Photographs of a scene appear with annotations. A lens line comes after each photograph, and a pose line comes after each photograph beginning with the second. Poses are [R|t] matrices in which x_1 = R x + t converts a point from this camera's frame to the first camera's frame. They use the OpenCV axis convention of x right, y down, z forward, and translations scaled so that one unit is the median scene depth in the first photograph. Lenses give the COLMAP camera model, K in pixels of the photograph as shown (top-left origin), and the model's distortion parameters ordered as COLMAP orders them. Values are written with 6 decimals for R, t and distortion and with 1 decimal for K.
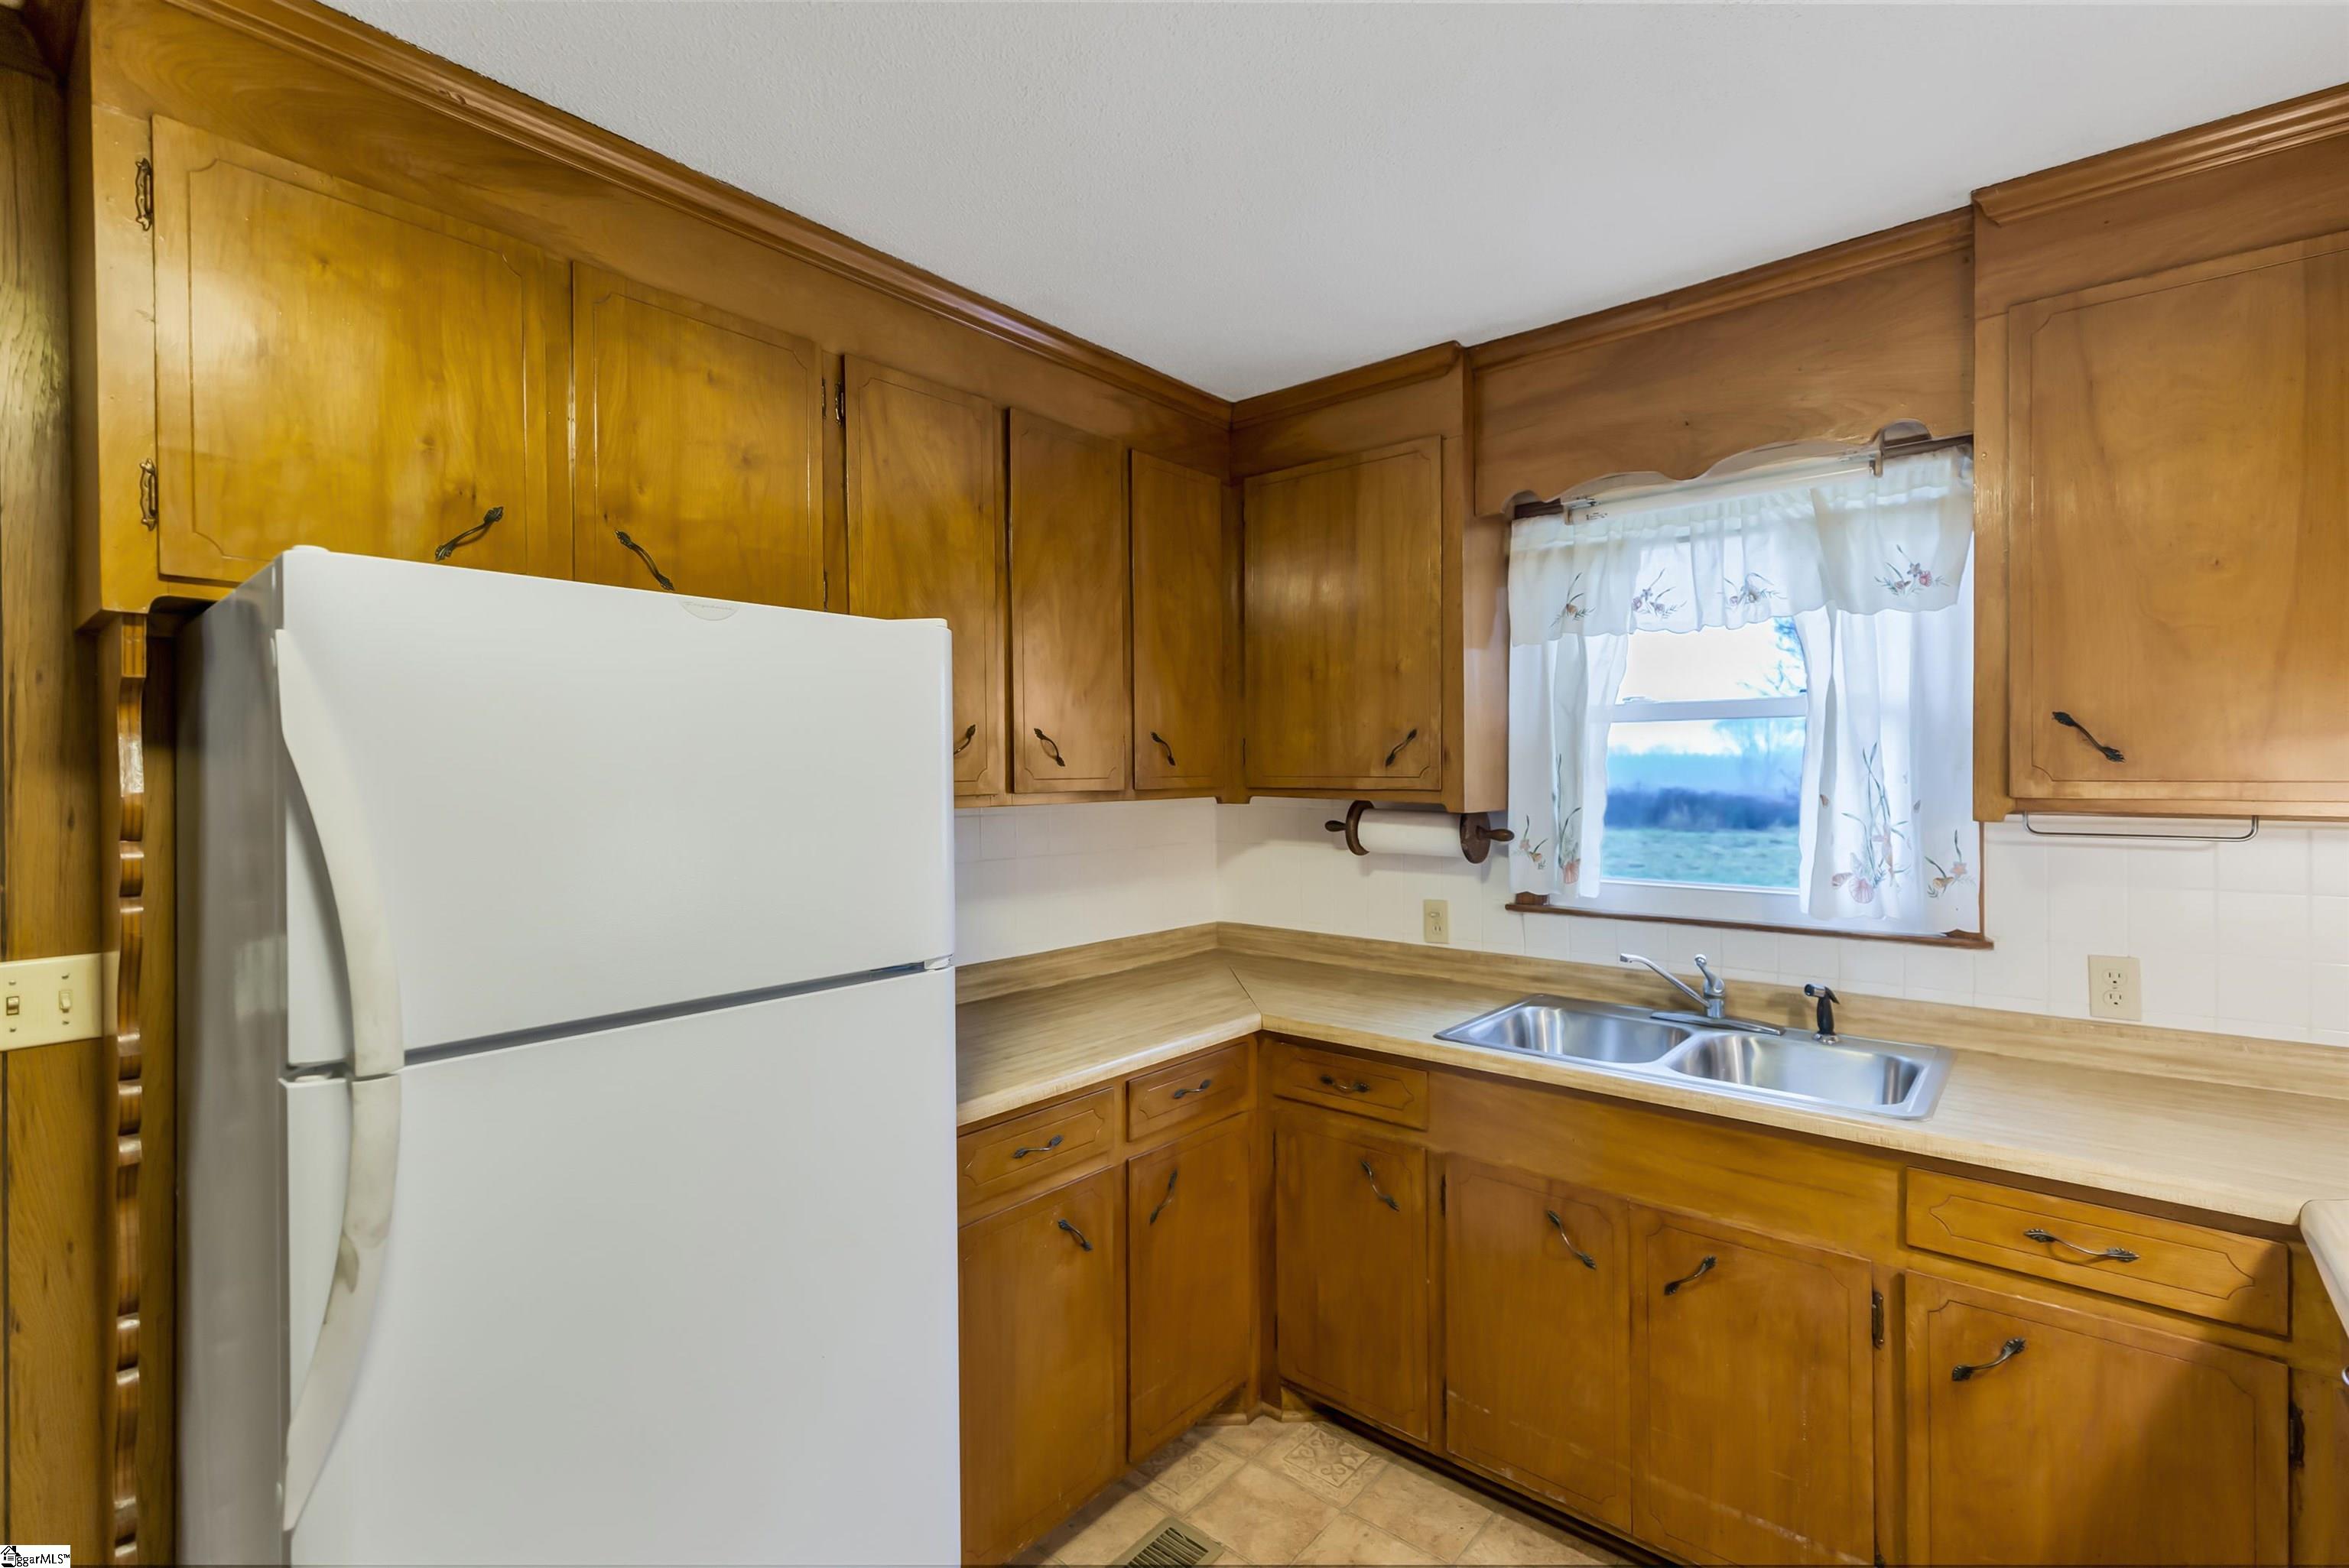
lens RADIAL K [[1054.8, 0, 1175.8], [0, 1054.8, 778.0], [0, 0, 1]] dist [0.001323, -0.001227]
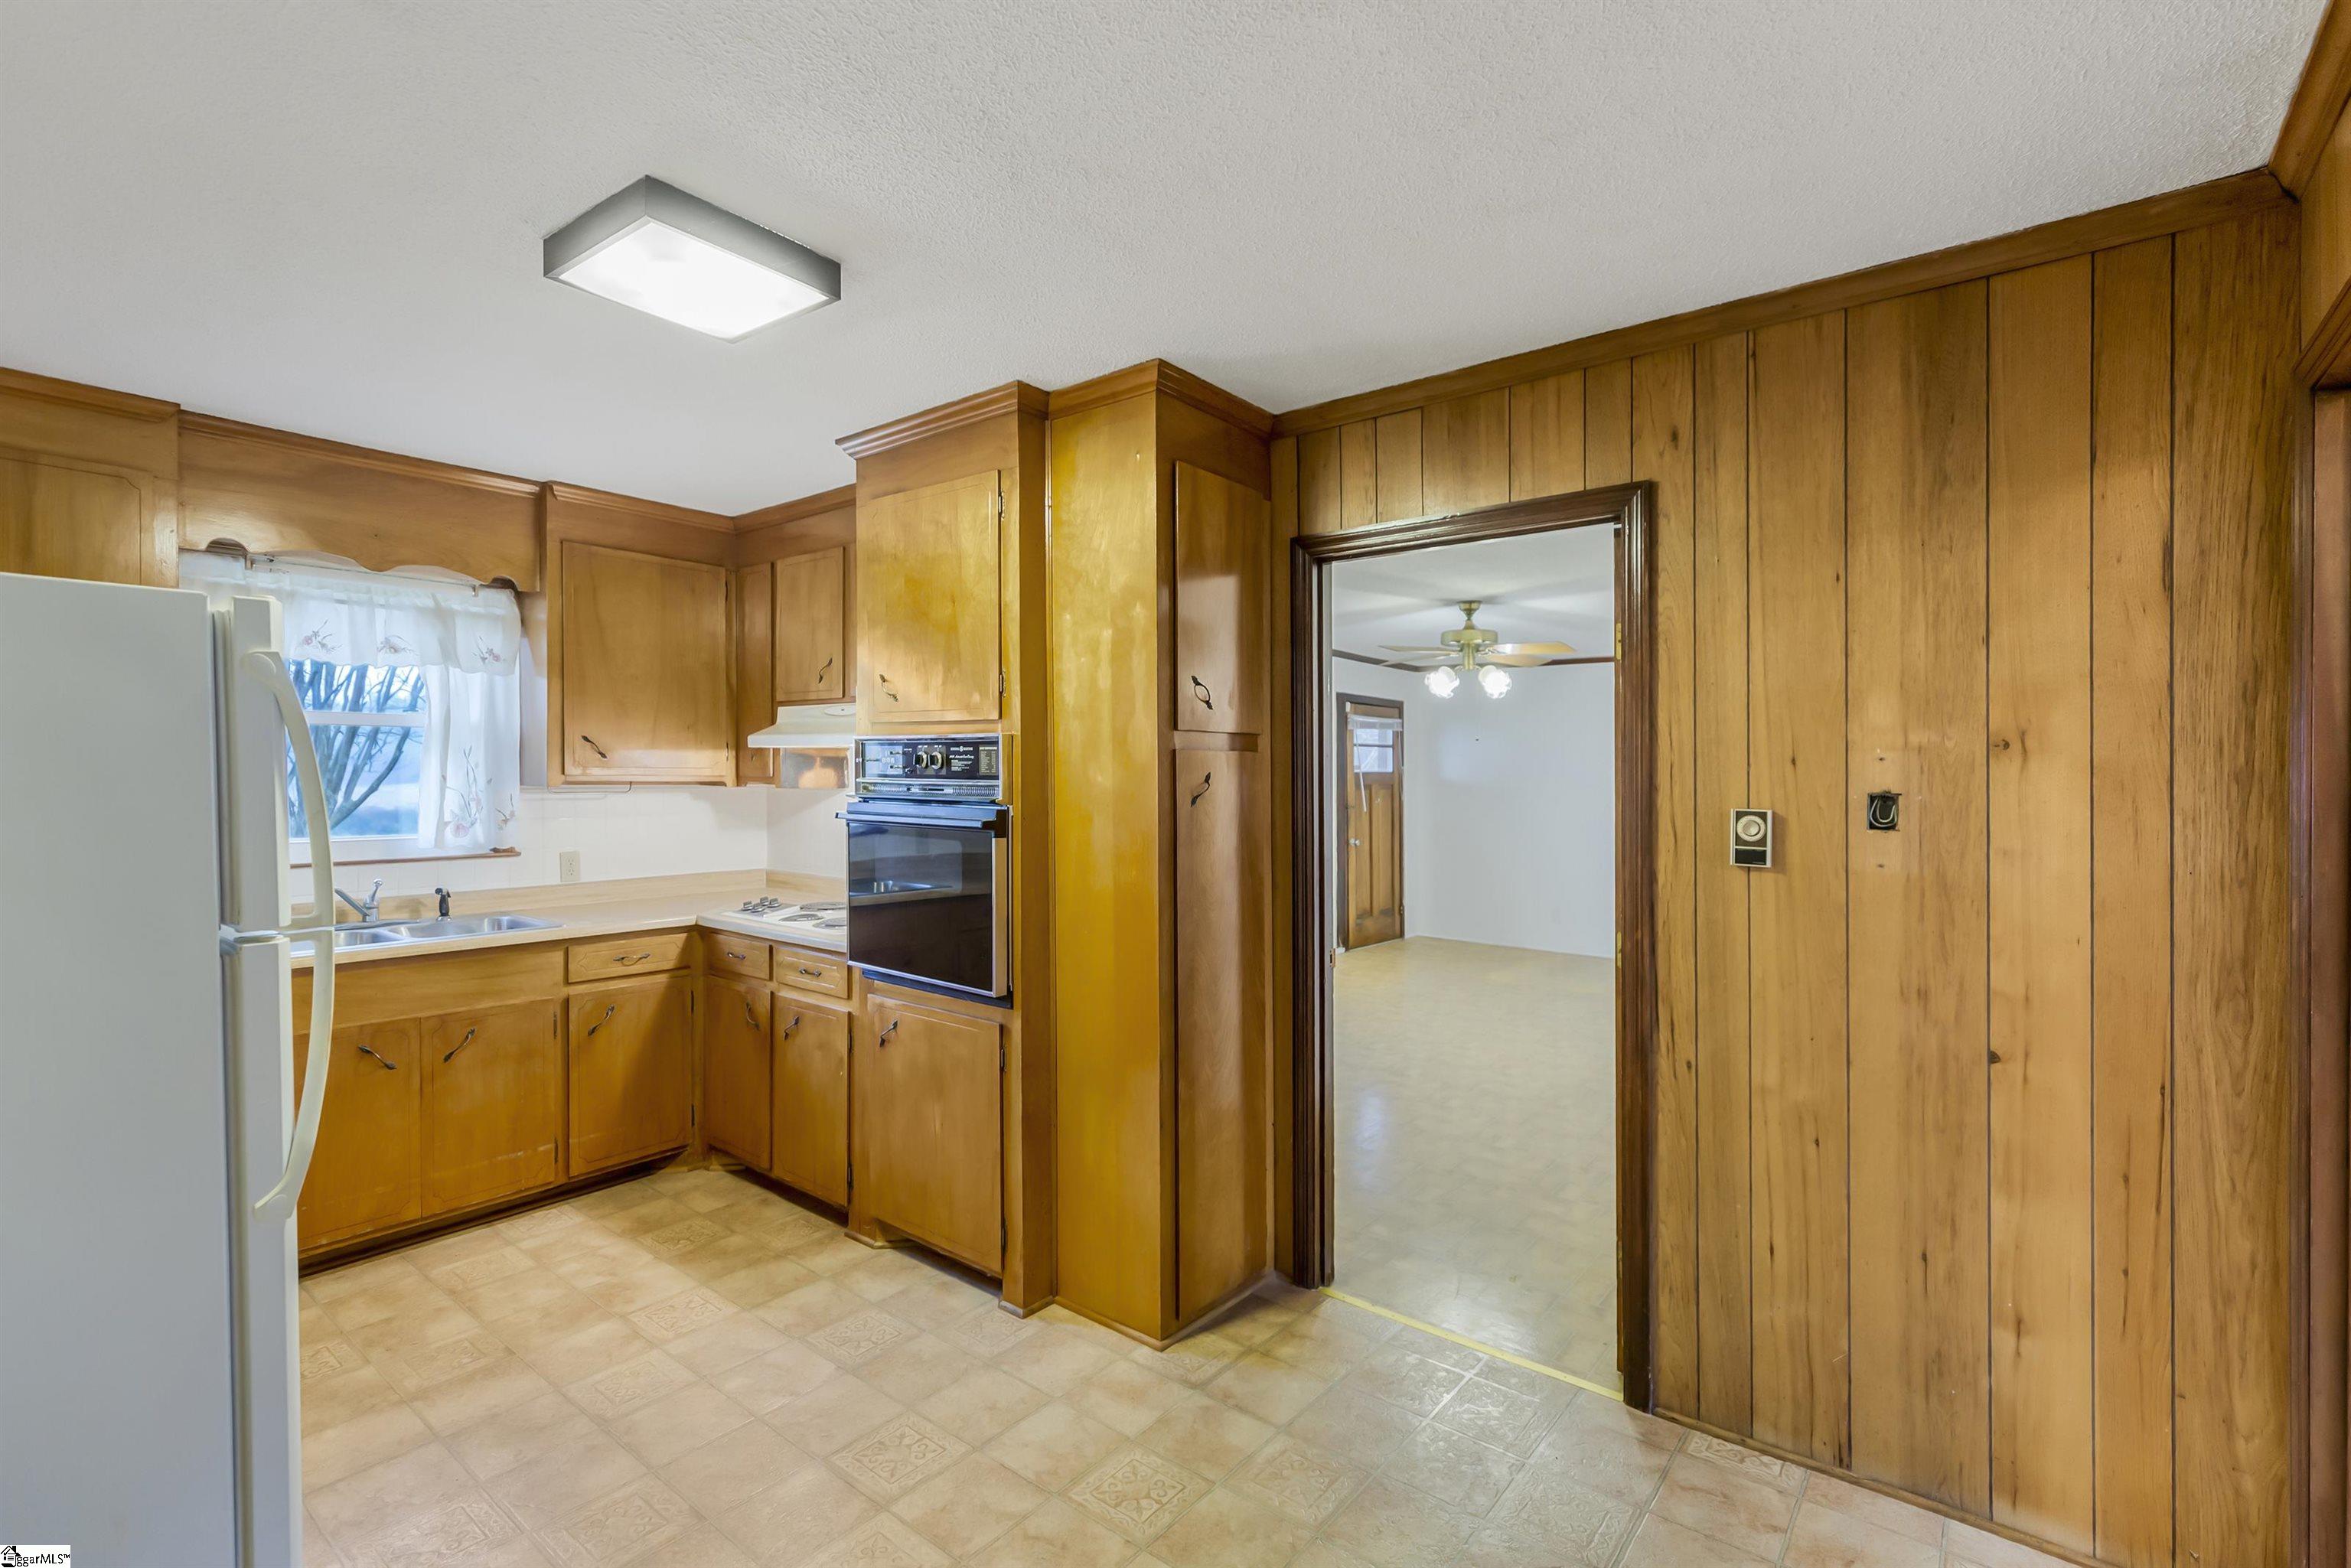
lens RADIAL K [[1055.7, 0, 1176.8], [0, 1055.7, 778.0], [0, 0, 1]] dist [0.001323, -0.001227]
pose [[-0.030279, -0.000291, 0.999541, -1.186451], [-0.000681, 1.000000, 0.000271, 0.019964], [-0.999541, -0.000673, -0.030279, -0.133745]]
